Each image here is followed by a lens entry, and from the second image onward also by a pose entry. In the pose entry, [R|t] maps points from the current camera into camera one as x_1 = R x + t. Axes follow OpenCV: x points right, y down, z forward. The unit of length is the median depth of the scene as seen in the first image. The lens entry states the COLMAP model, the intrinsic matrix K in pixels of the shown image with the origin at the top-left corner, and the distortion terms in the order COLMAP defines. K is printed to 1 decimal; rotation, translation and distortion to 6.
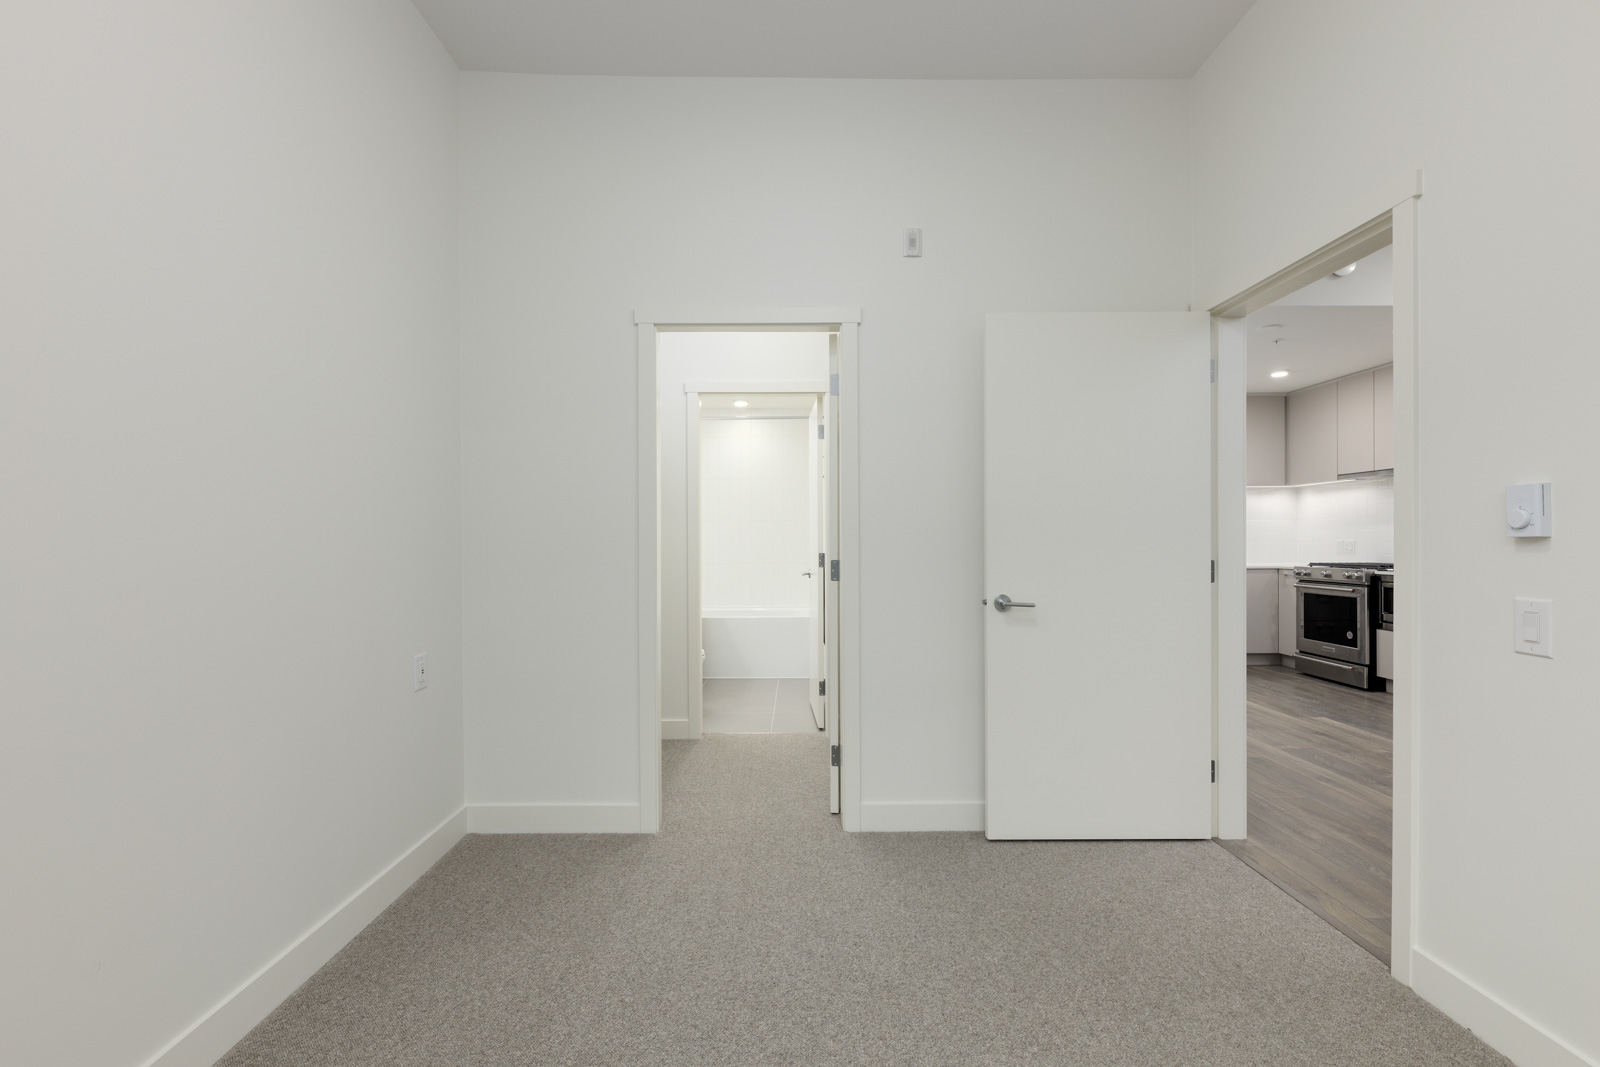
lens RADIAL K [[711.8, 0, 800.0], [0, 711.8, 533.5], [0, 0, 1]] dist [0.000508, 0.000126]
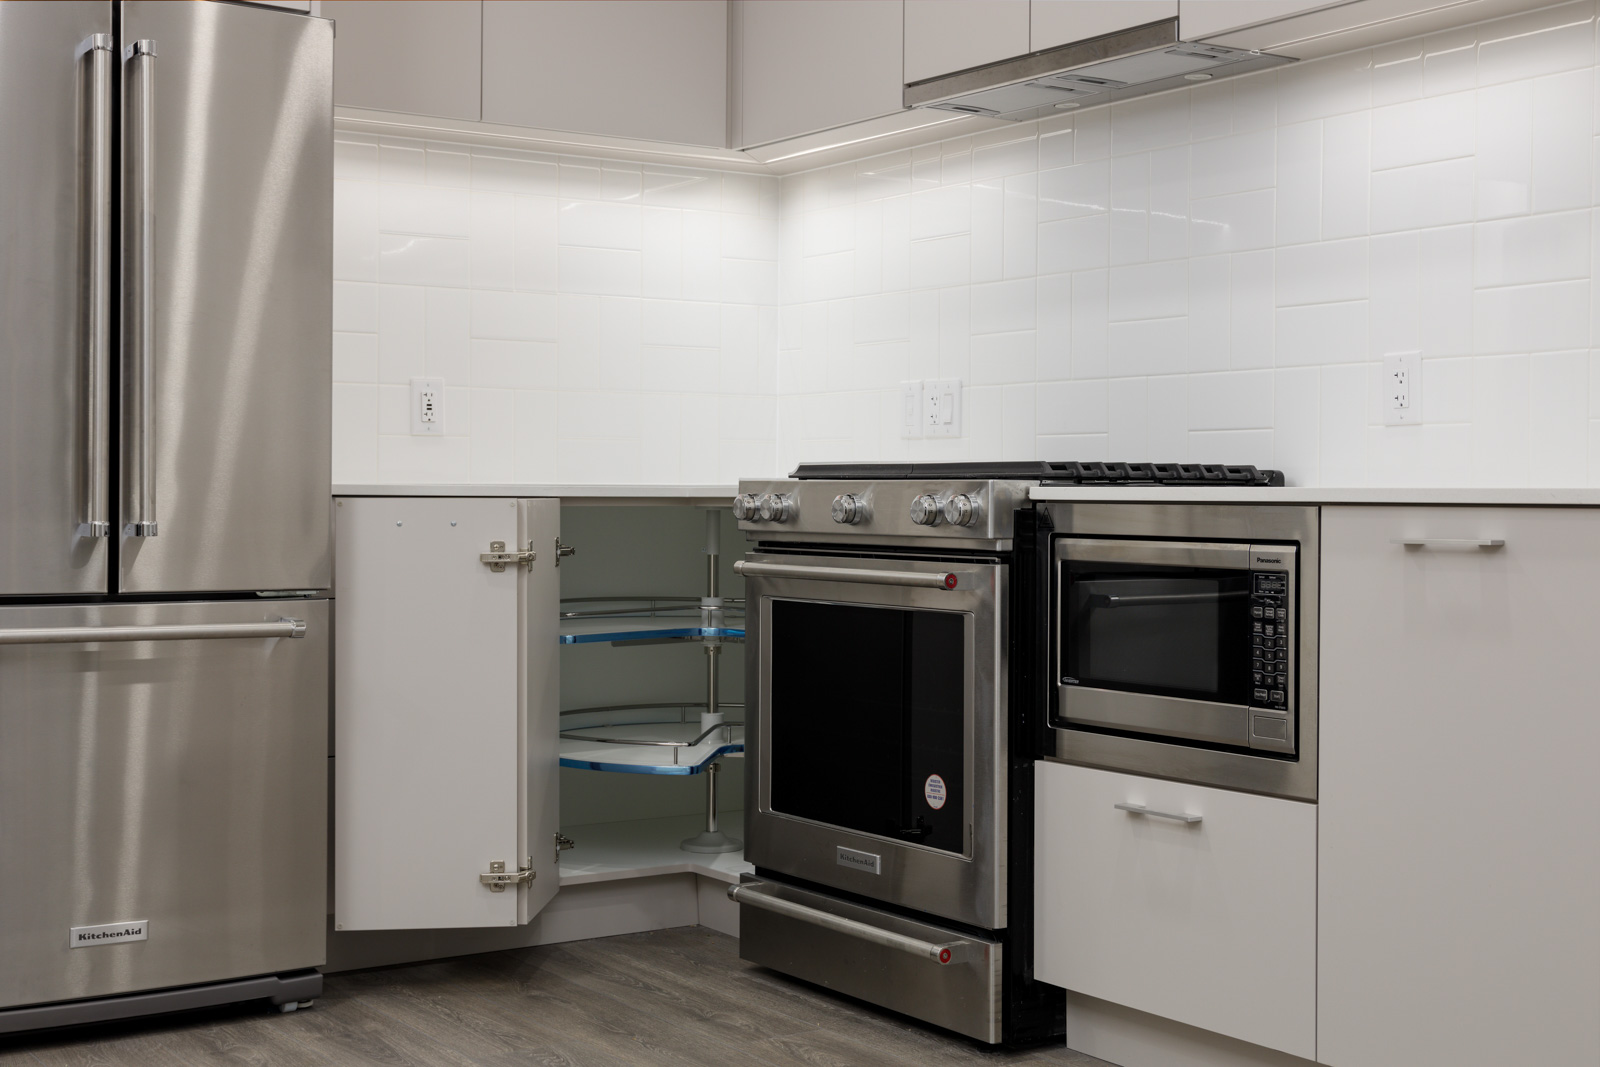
lens RADIAL K [[2093.8, 0, 800.0], [0, 2093.8, 533.5], [0, 0, 1]] dist [-0.015484, -0.010099]
pose [[0.836593, -0.010797, 0.547718, 0.391794], [-0.006271, 0.999552, 0.029282, 0.046824], [-0.547788, -0.027932, 0.836151, 0.495416]]
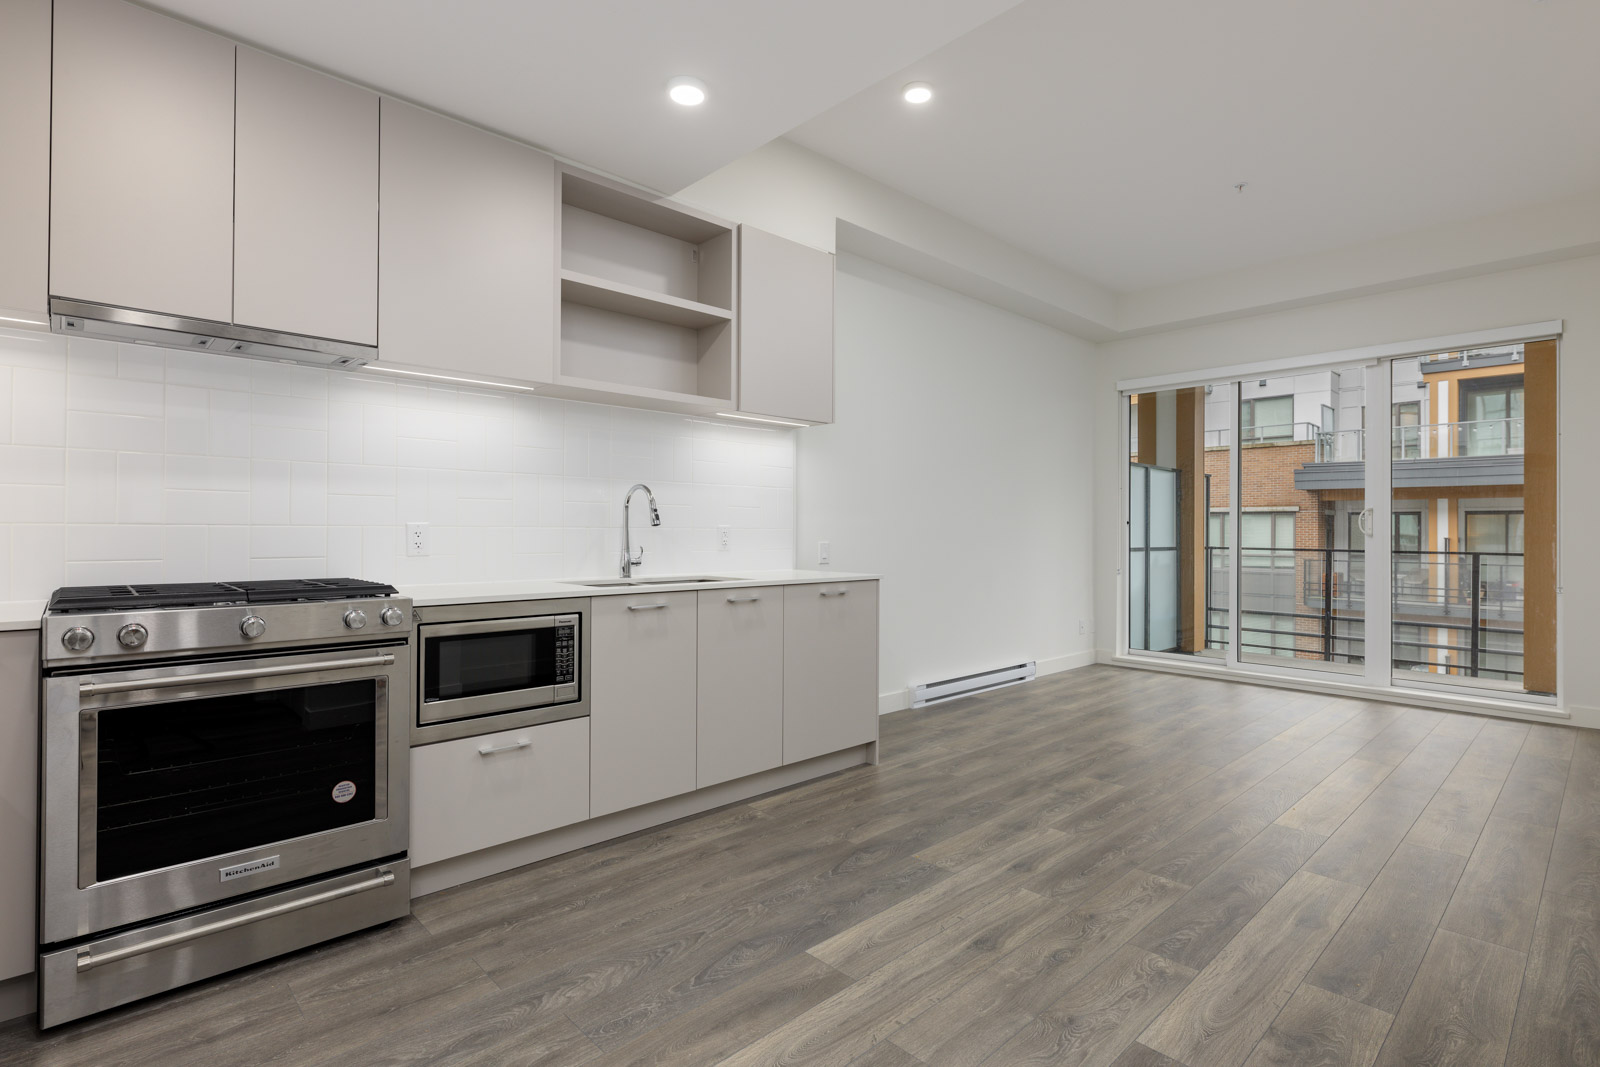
lens RADIAL K [[773.2, 0, 804.7], [0, 773.2, 528.2], [0, 0, 1]] dist [-0.000057, -0.000144]
pose [[-0.676798, -0.001204, 0.736168, 0.337231], [-0.011340, 0.999897, -0.008790, 0.014226], [-0.736082, -0.014297, -0.676741, 1.083447]]
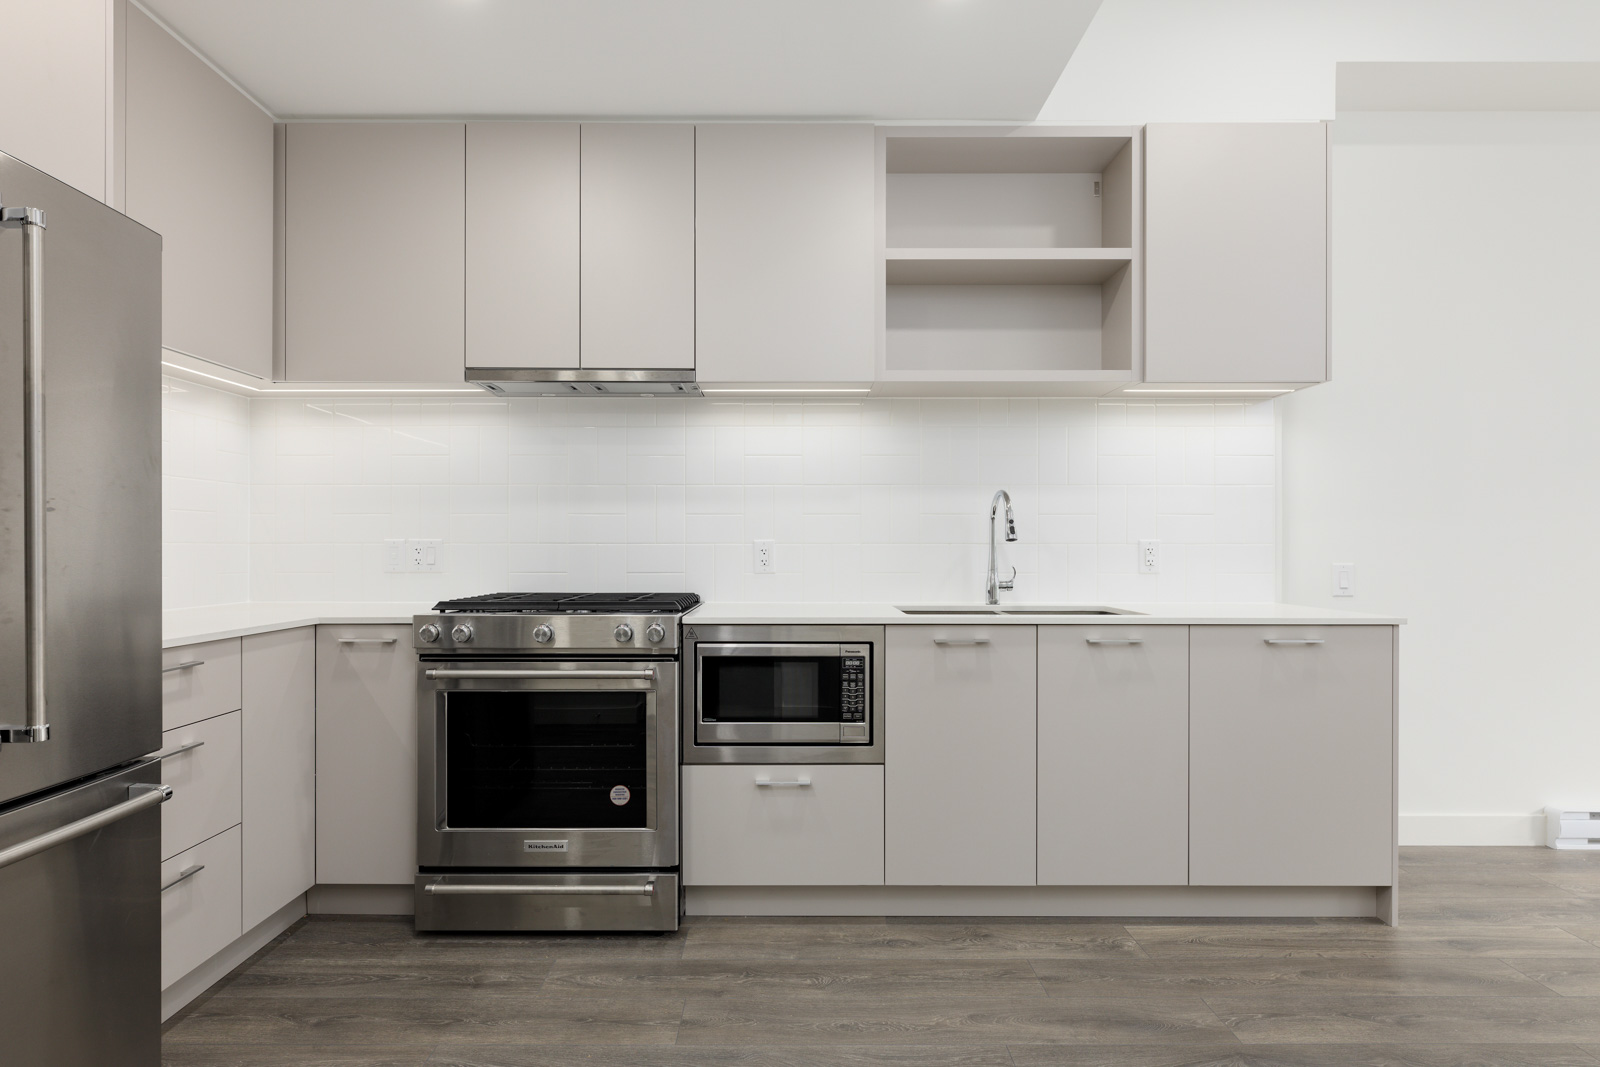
lens RADIAL K [[816.0, 0, 796.4], [0, 816.0, 552.0], [0, 0, 1]] dist [-0.001493, 0.000249]
pose [[0.016013, -0.005747, 0.999855, 0.349103], [-0.009271, 0.999940, 0.005896, 0.013429], [-0.999829, -0.009364, 0.015958, 0.895880]]
